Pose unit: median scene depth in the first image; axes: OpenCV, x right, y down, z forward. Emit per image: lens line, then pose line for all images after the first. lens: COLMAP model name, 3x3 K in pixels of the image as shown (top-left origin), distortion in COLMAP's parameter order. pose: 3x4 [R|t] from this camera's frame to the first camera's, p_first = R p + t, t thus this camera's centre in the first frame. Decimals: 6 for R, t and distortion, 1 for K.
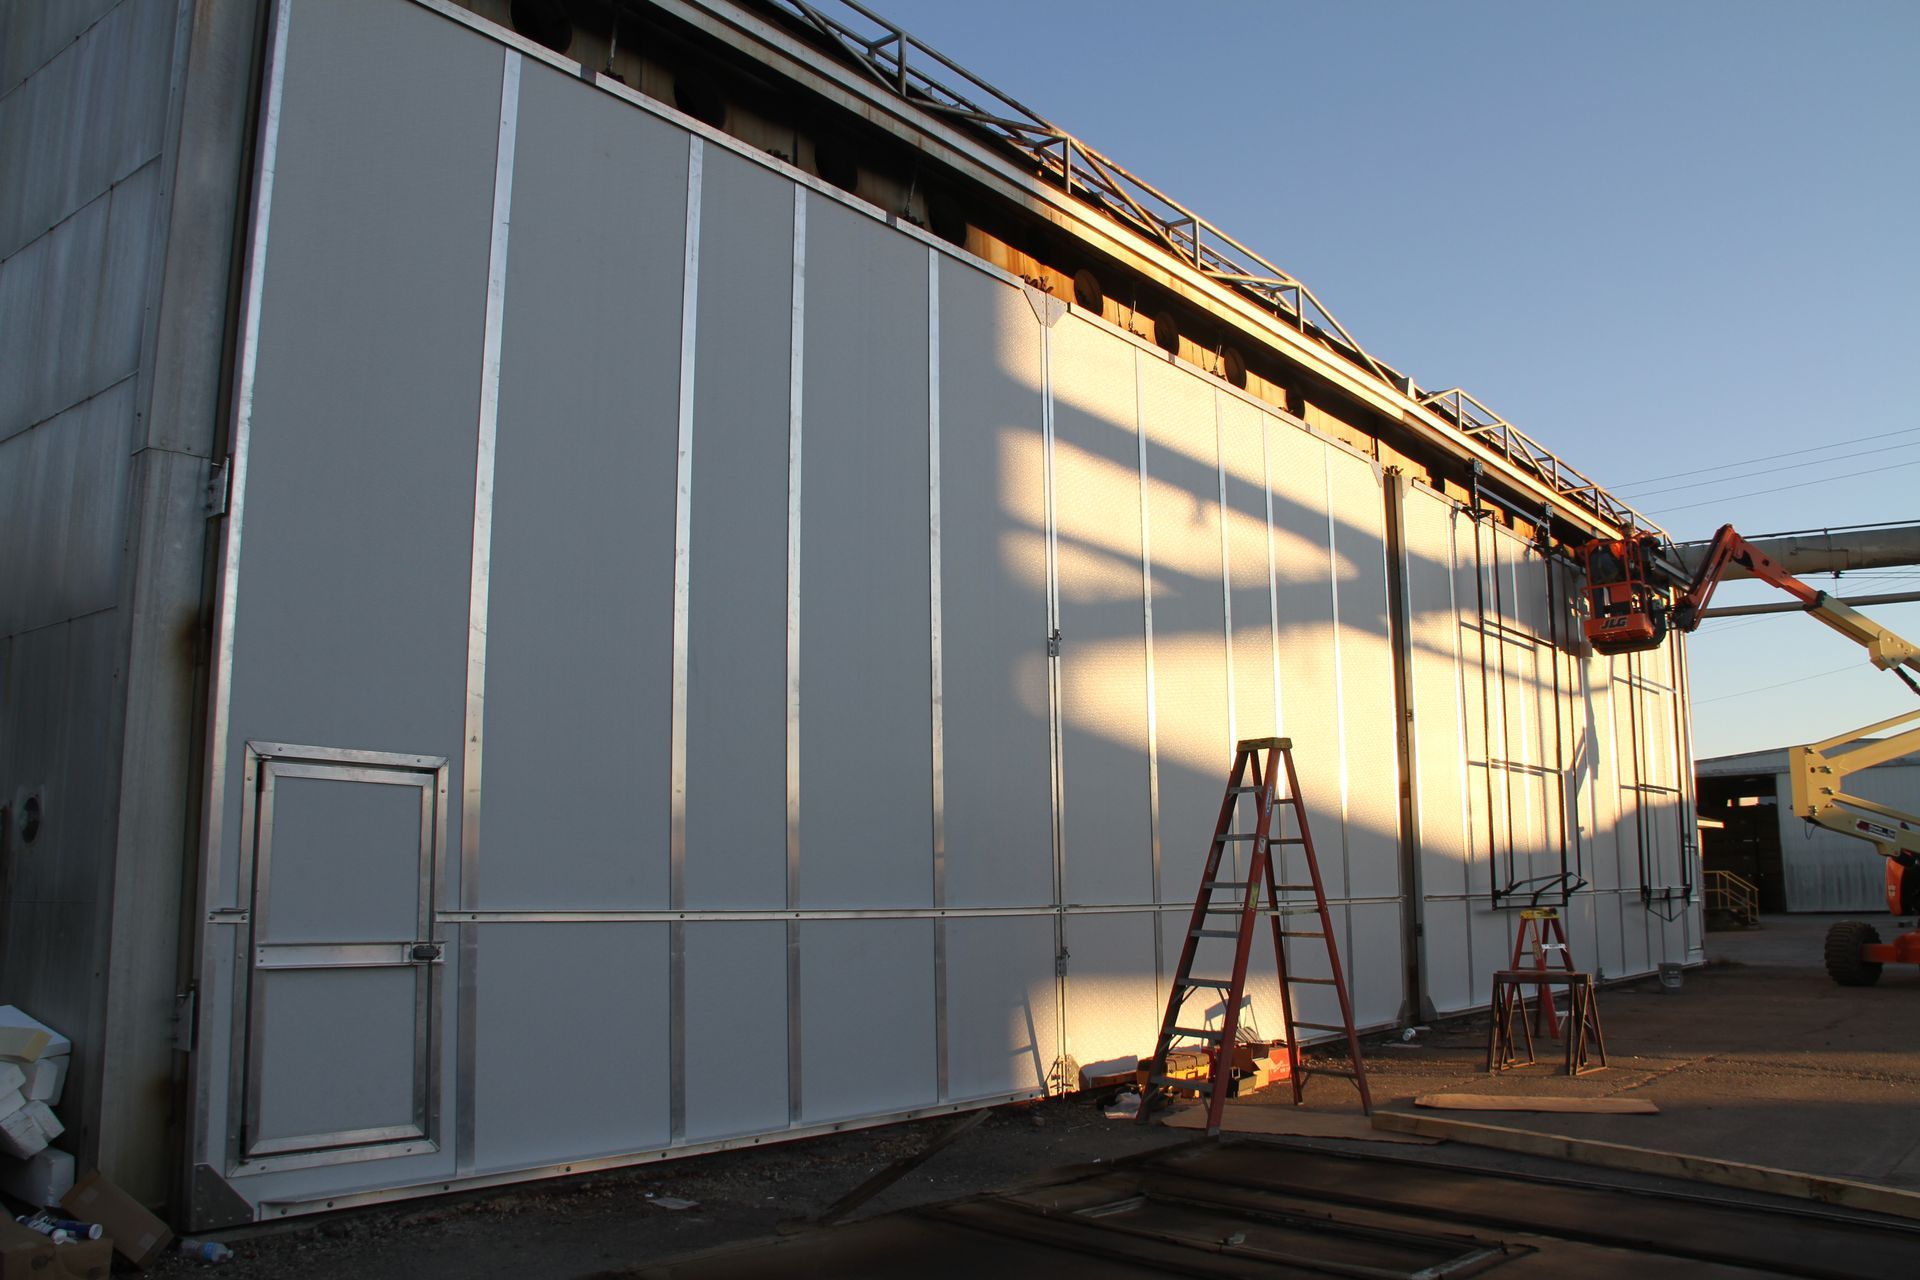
lens RADIAL K [[1589.4, 0, 963.1], [0, 1589.4, 628.1], [0, 0, 1]] dist [-0.201856, 0.172260]
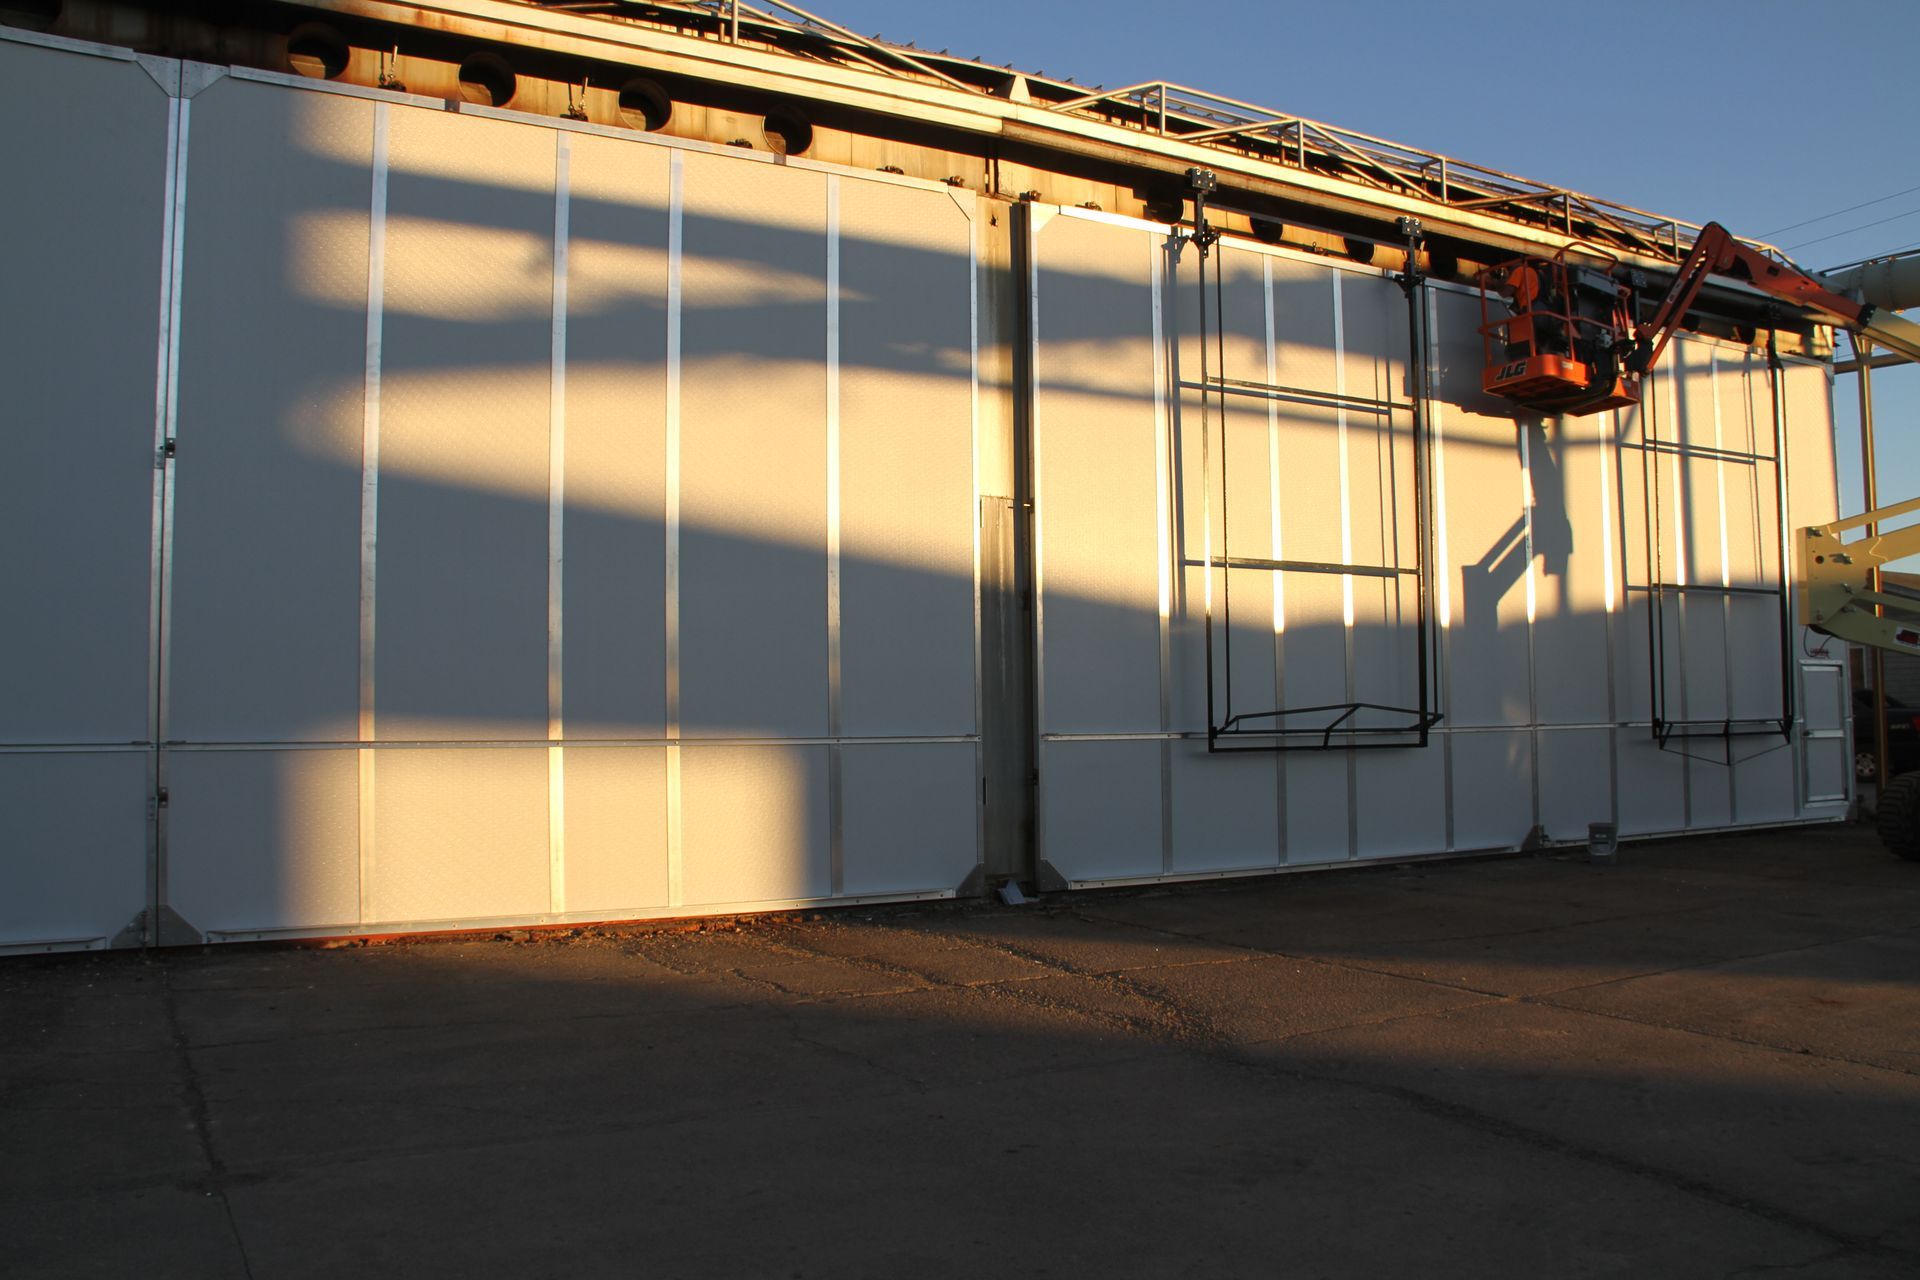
lens RADIAL K [[1589.4, 0, 963.1], [0, 1589.4, 628.1], [0, 0, 1]] dist [-0.201856, 0.172260]
pose [[0.930531, -0.023821, -0.365438, 0.516071], [0.064565, 0.992923, 0.099679, 0.033284], [0.360477, -0.116349, 0.925483, 0.228291]]
